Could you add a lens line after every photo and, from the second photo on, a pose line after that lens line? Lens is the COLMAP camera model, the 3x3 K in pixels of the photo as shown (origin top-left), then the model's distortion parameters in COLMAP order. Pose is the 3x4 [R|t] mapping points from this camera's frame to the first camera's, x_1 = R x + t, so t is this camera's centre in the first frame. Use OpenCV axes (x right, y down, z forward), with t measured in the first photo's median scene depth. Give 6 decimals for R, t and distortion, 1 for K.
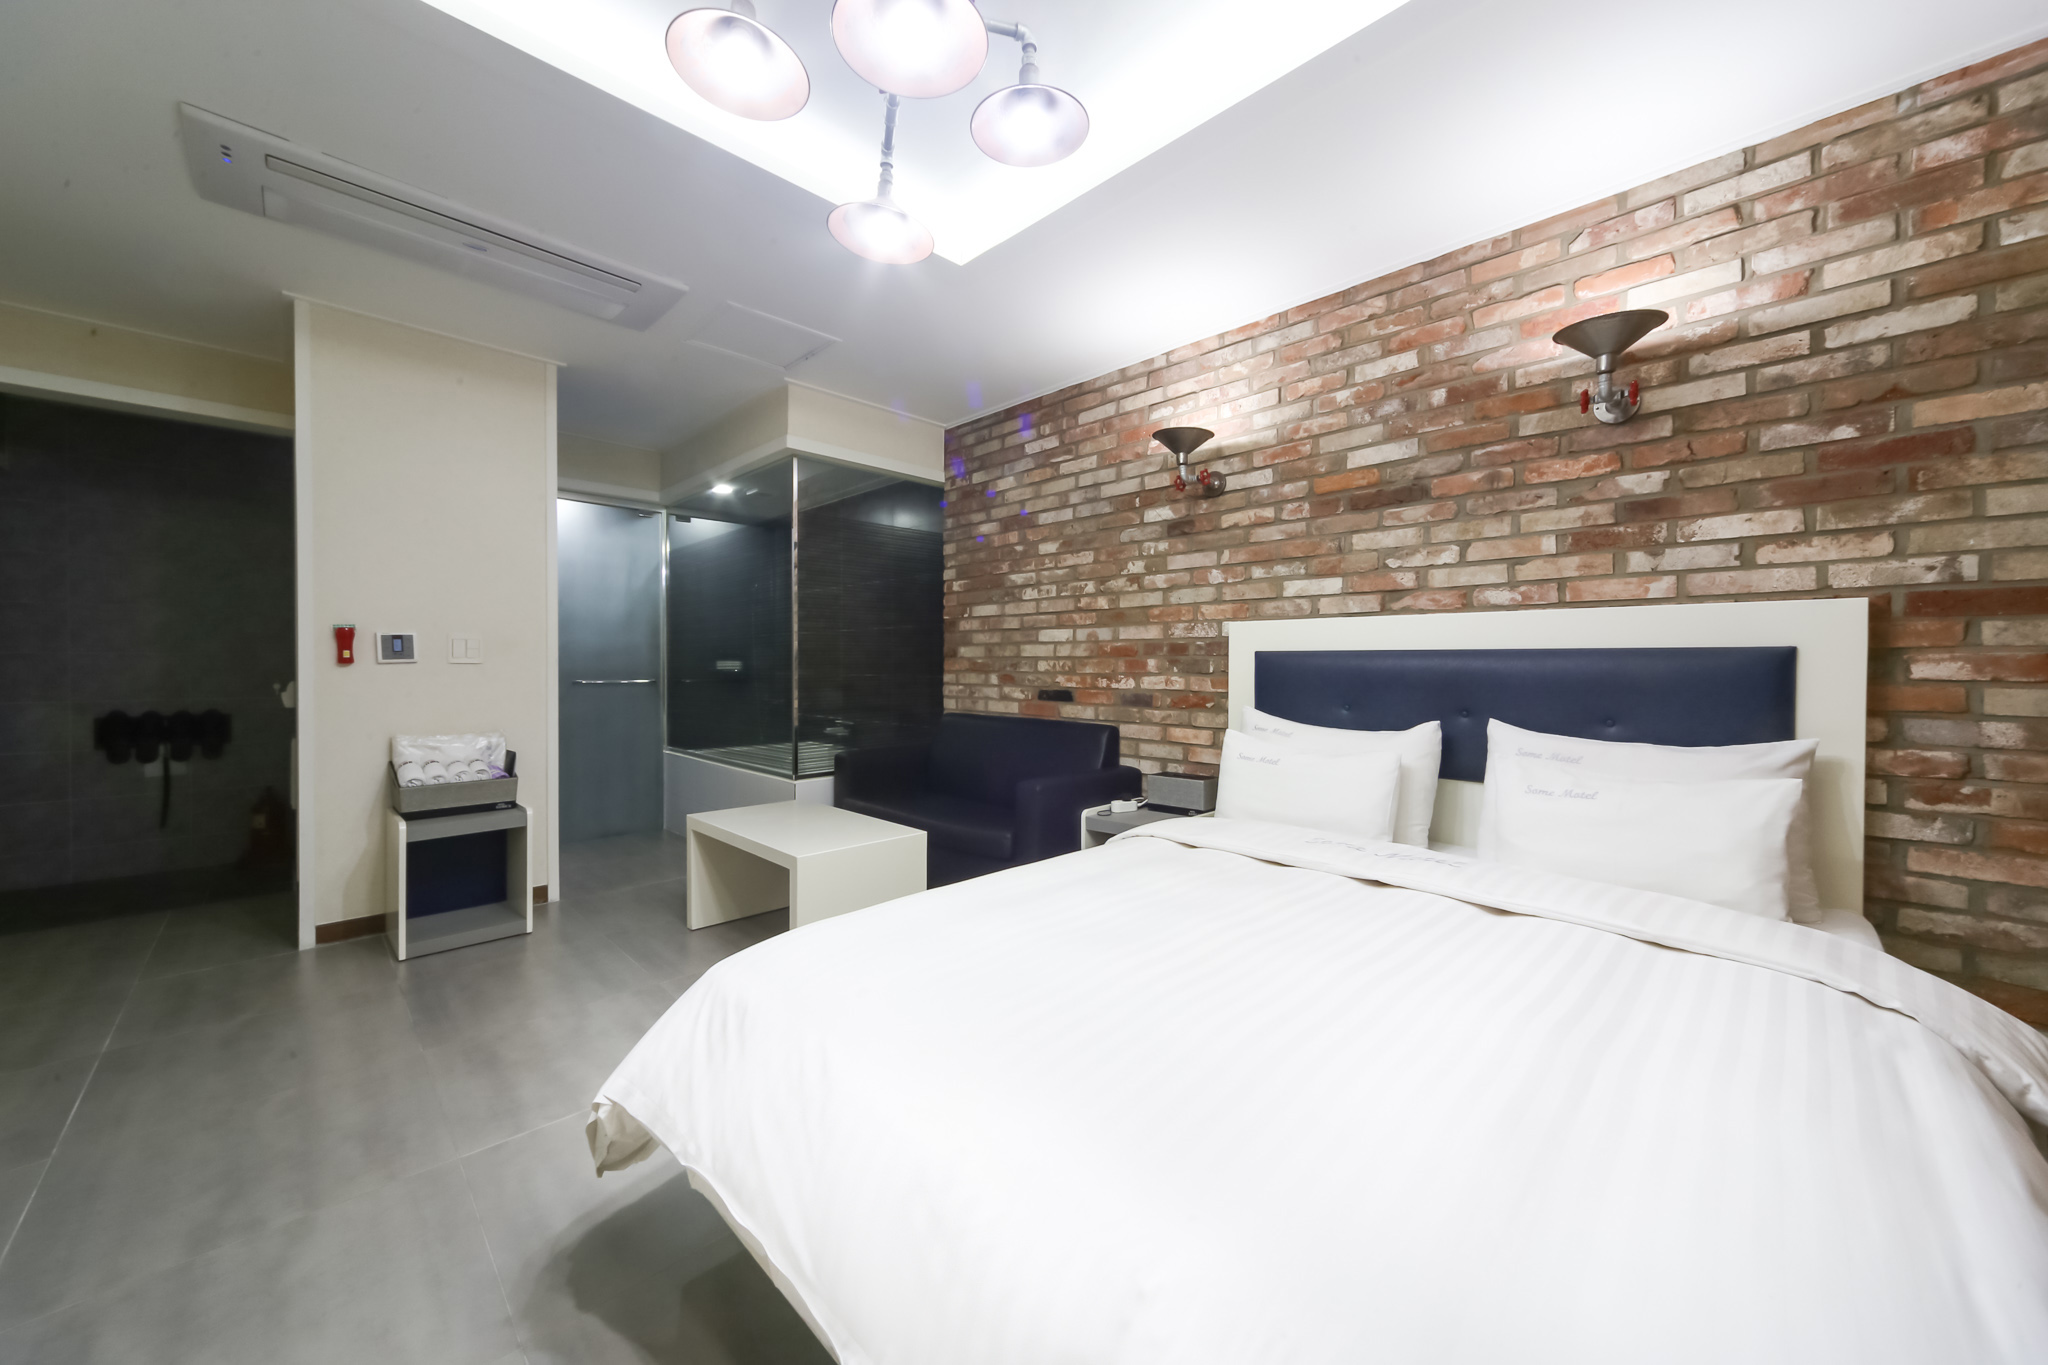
lens RADIAL K [[765.3, 0, 1042.0], [0, 765.3, 665.4], [0, 0, 1]] dist [0.002558, 0.000330]
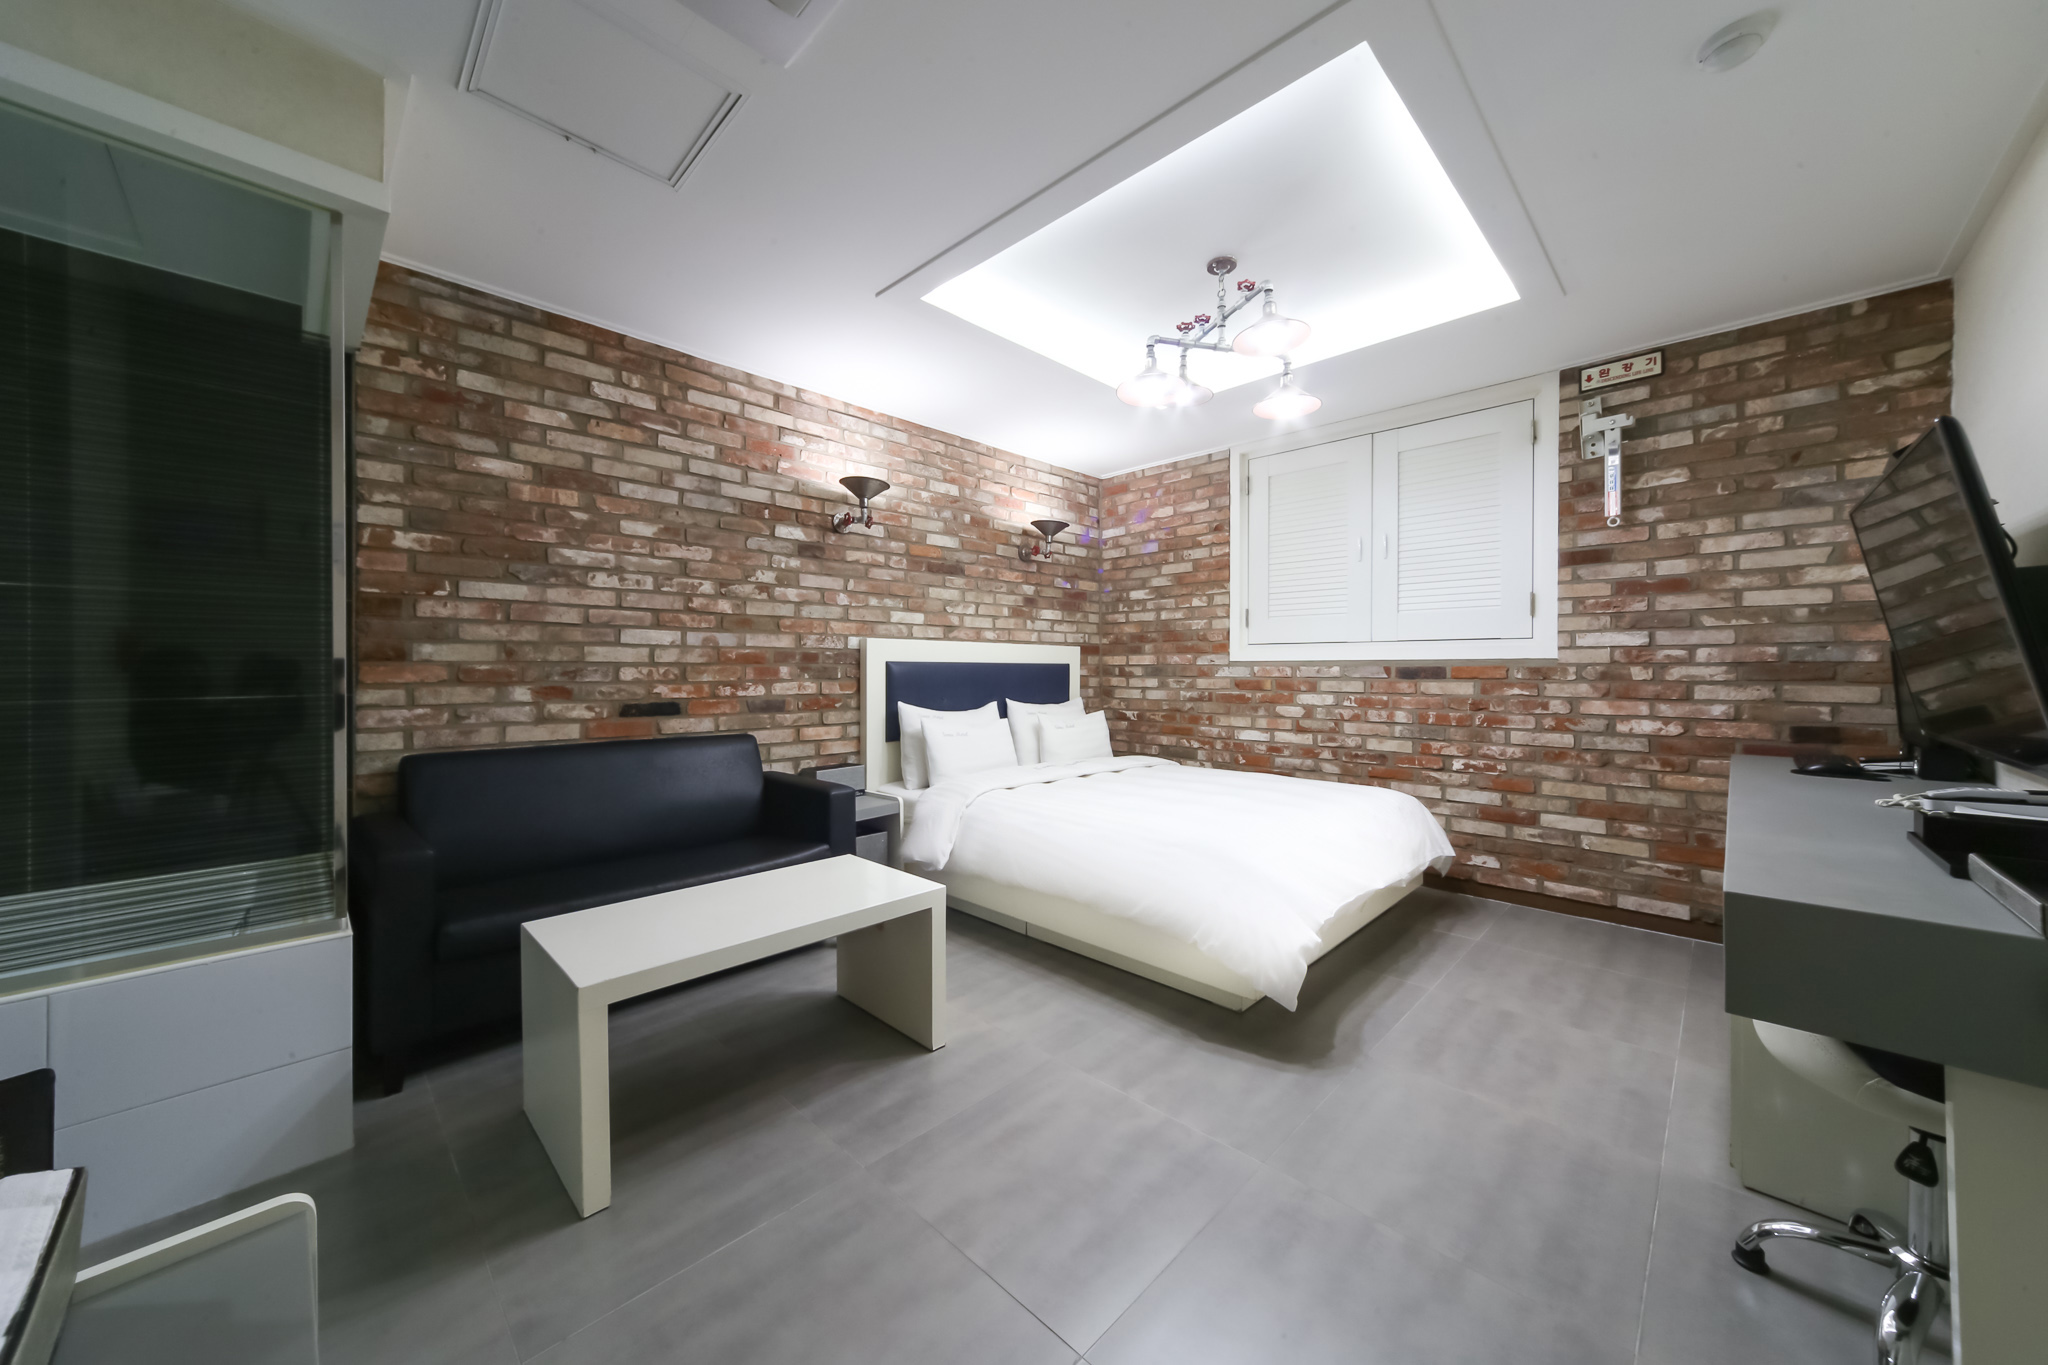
lens RADIAL K [[712.4, 0, 1035.3], [0, 712.4, 677.6], [0, 0, 1]] dist [-0.017034, -0.000231]
pose [[-0.031715, -0.012366, 0.999420, -0.902440], [0.003200, 0.999917, 0.012474, -0.004067], [-0.999492, 0.003594, -0.031673, 0.718575]]
